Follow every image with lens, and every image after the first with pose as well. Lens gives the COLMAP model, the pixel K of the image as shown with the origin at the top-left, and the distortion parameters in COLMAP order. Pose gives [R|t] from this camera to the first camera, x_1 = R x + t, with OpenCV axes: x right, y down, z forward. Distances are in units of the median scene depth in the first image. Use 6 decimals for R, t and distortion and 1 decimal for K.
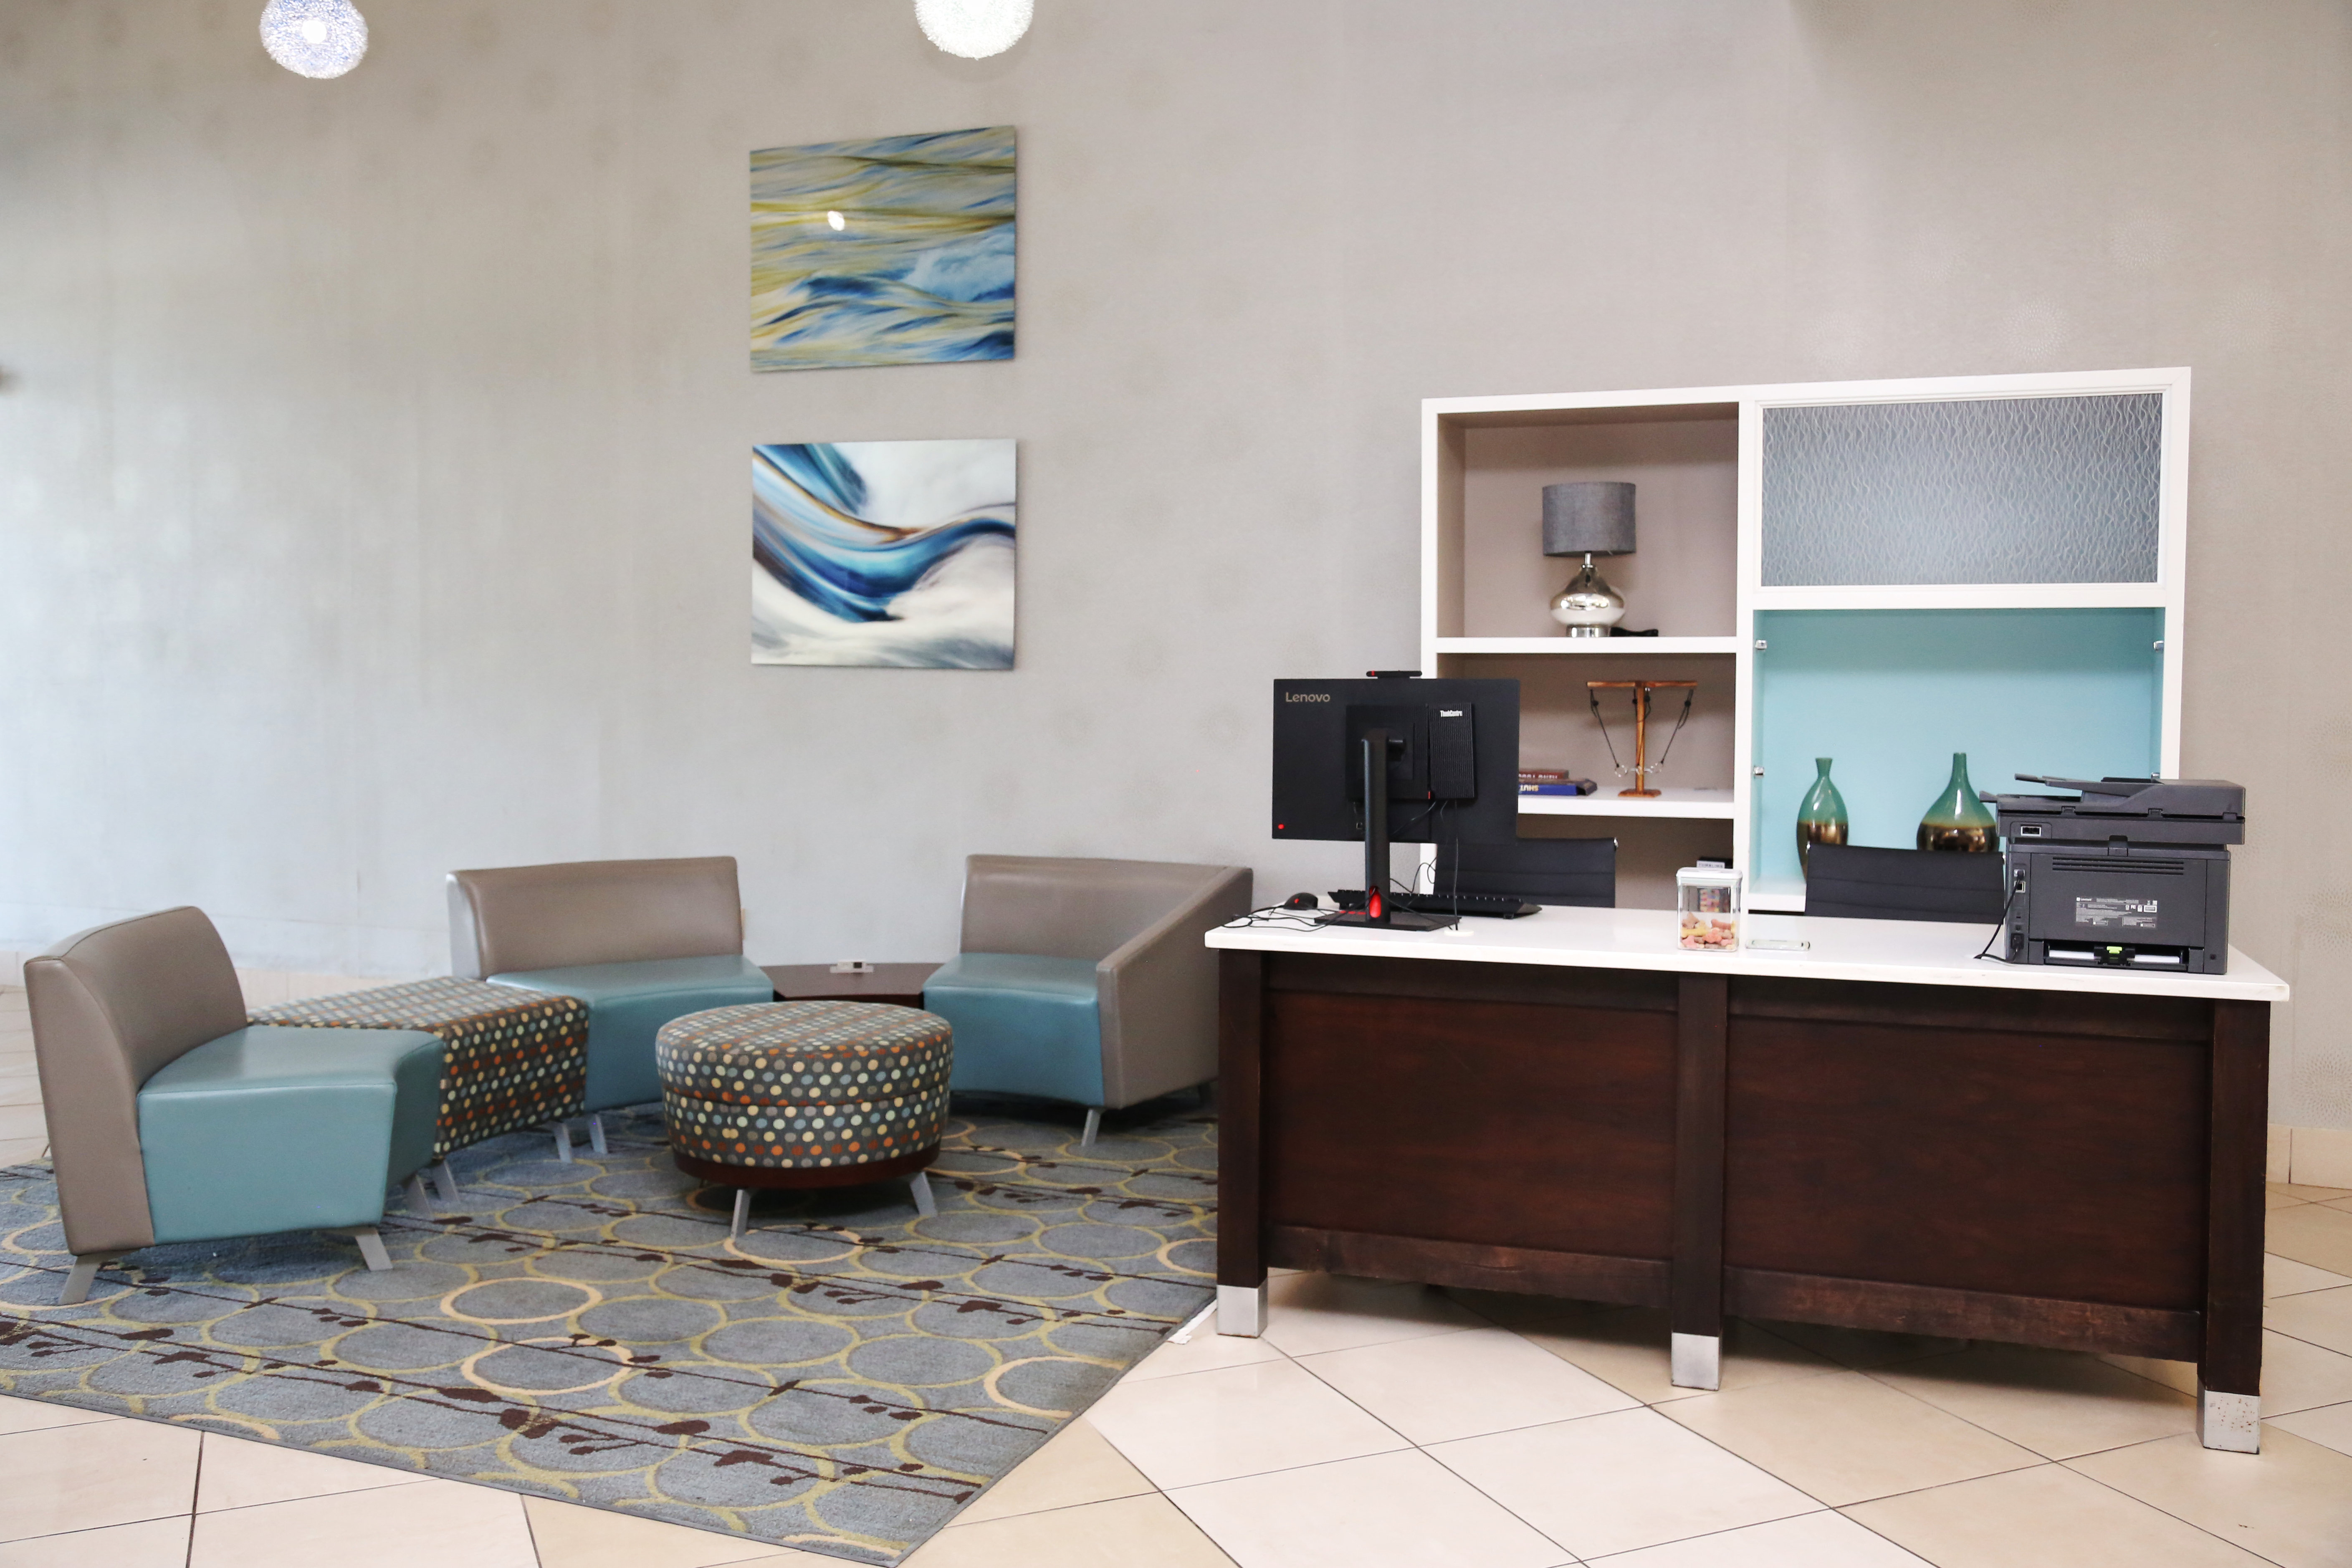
lens RADIAL K [[2189.1, 0, 1174.2], [0, 2189.1, 785.6], [0, 0, 1]] dist [-0.000032, 0.000000]
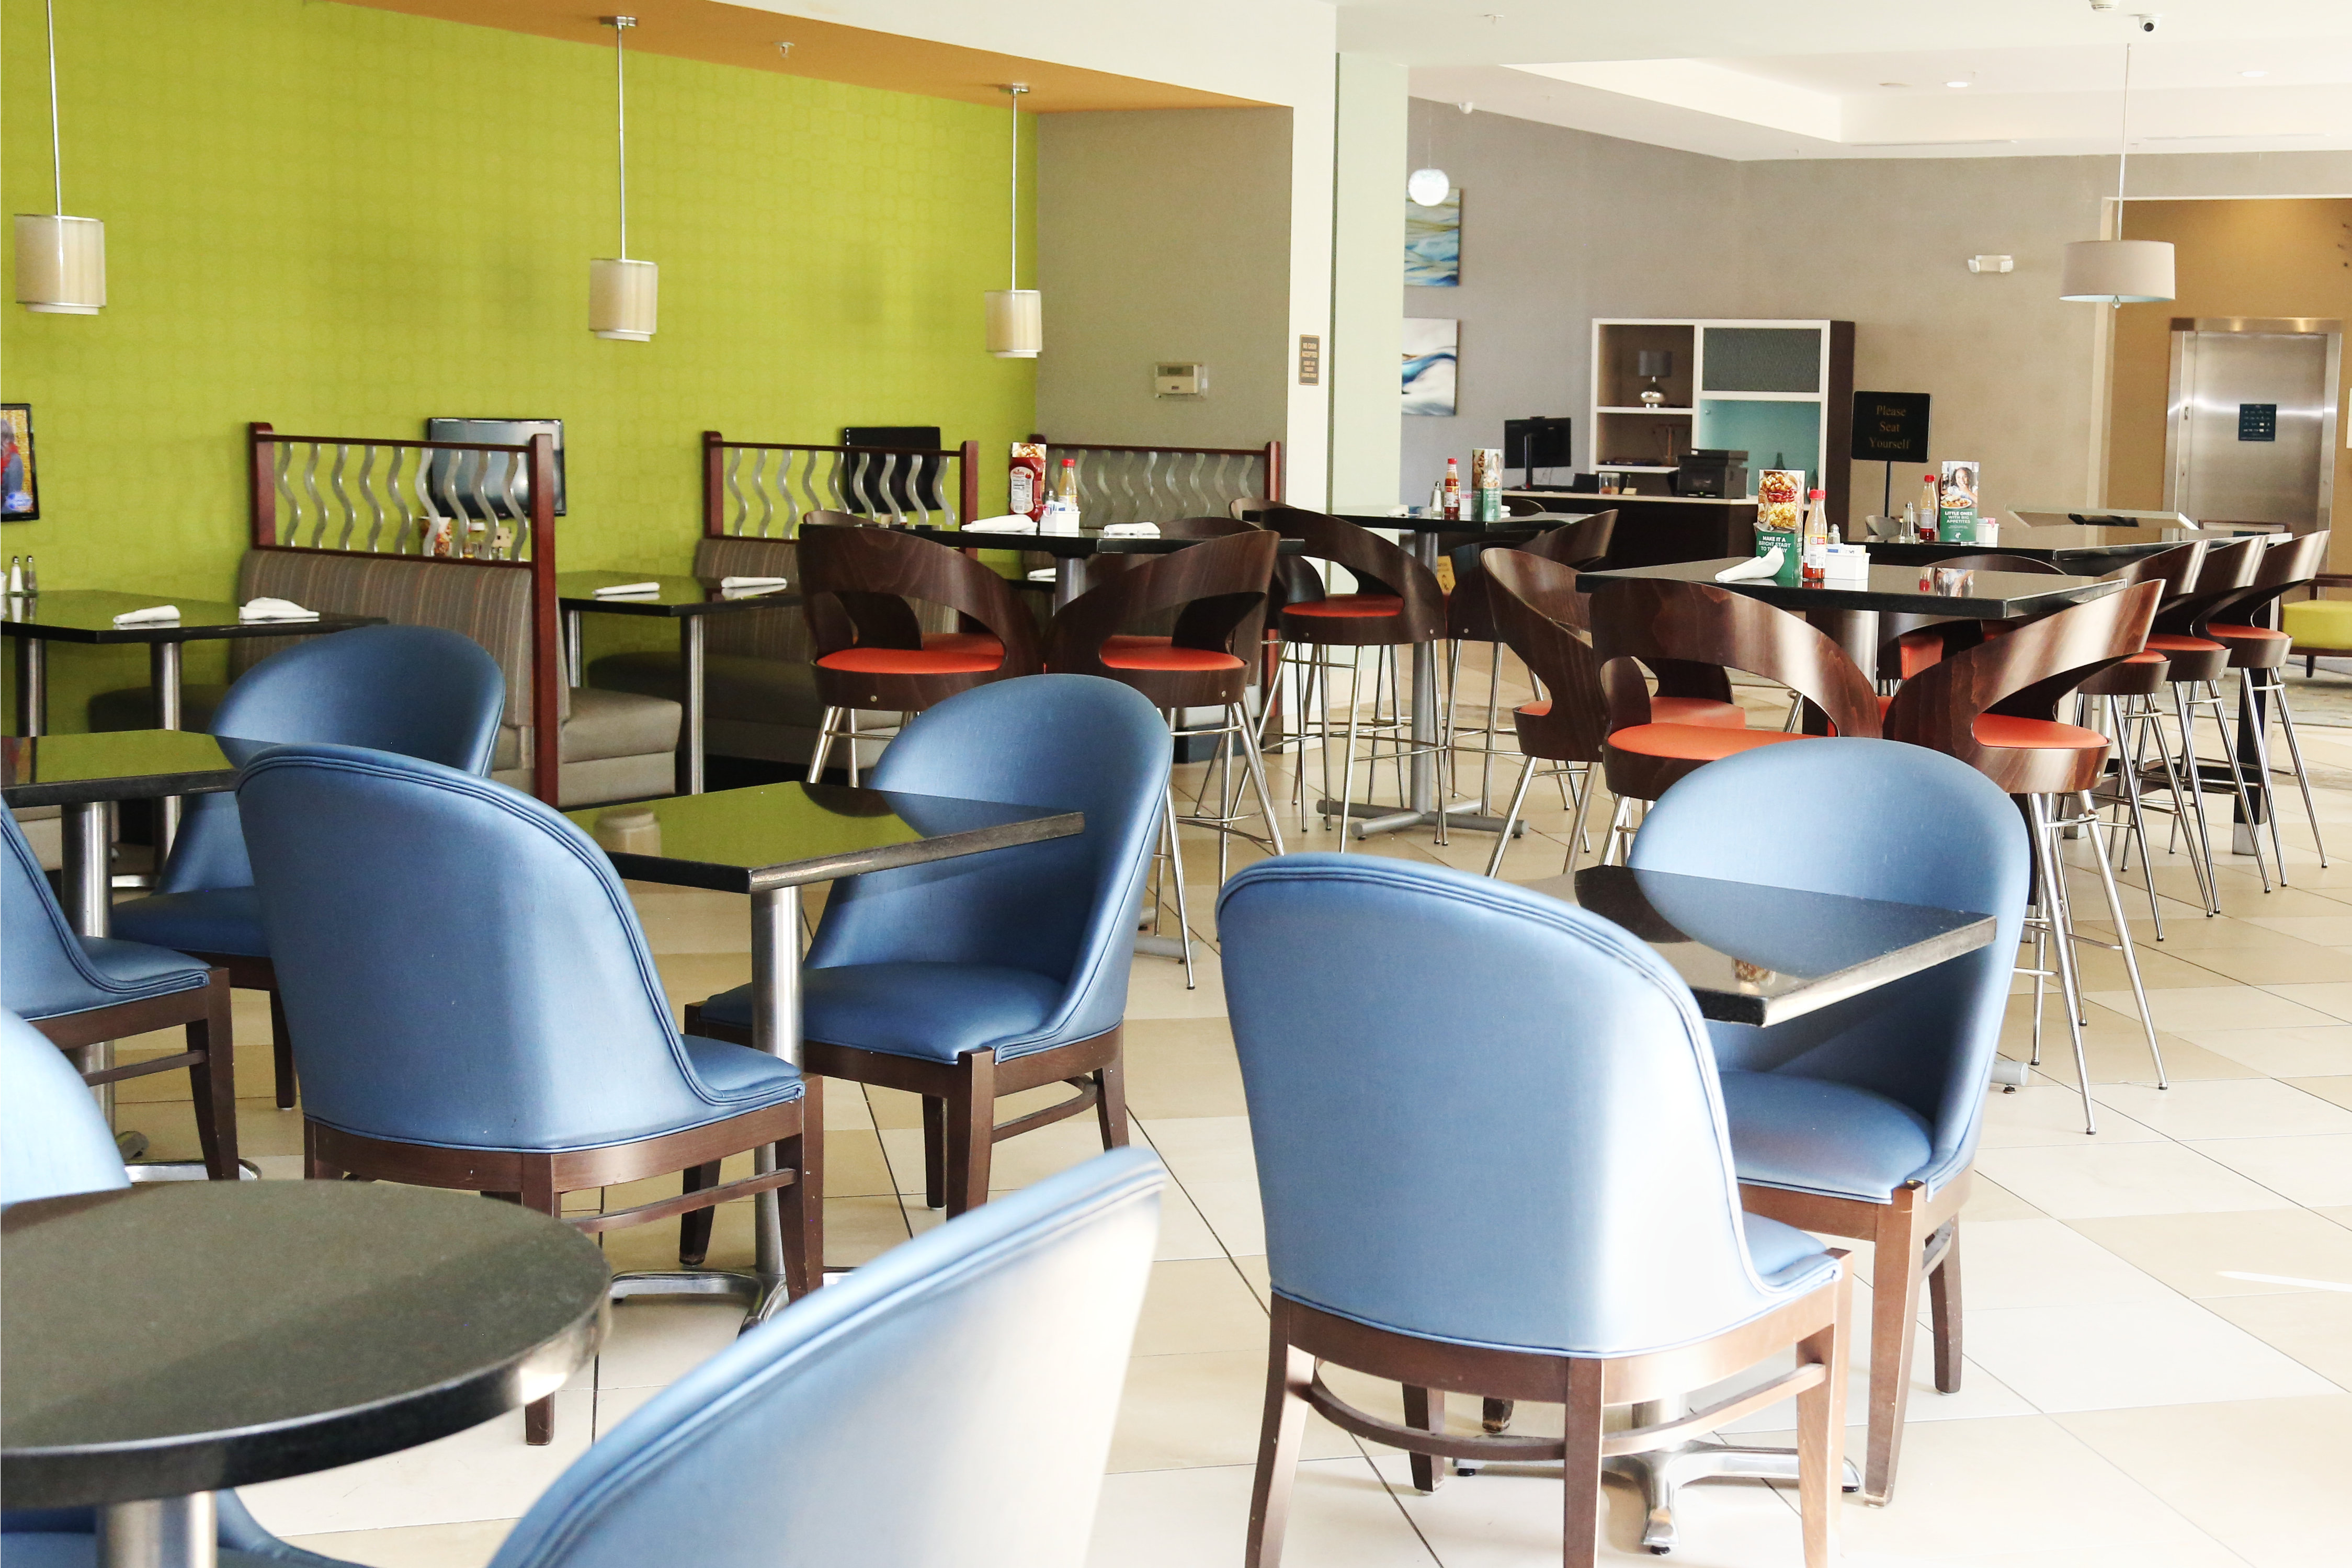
lens RADIAL K [[3248.4, 0, 1176.5], [0, 3248.4, 785.3], [0, 0, 1]] dist [0.002050, 0.000000]
pose [[0.973886, 0.040280, -0.223437, 0.536982], [-0.026529, 0.997584, 0.064207, 0.158687], [0.225483, -0.056602, 0.972601, -3.113558]]
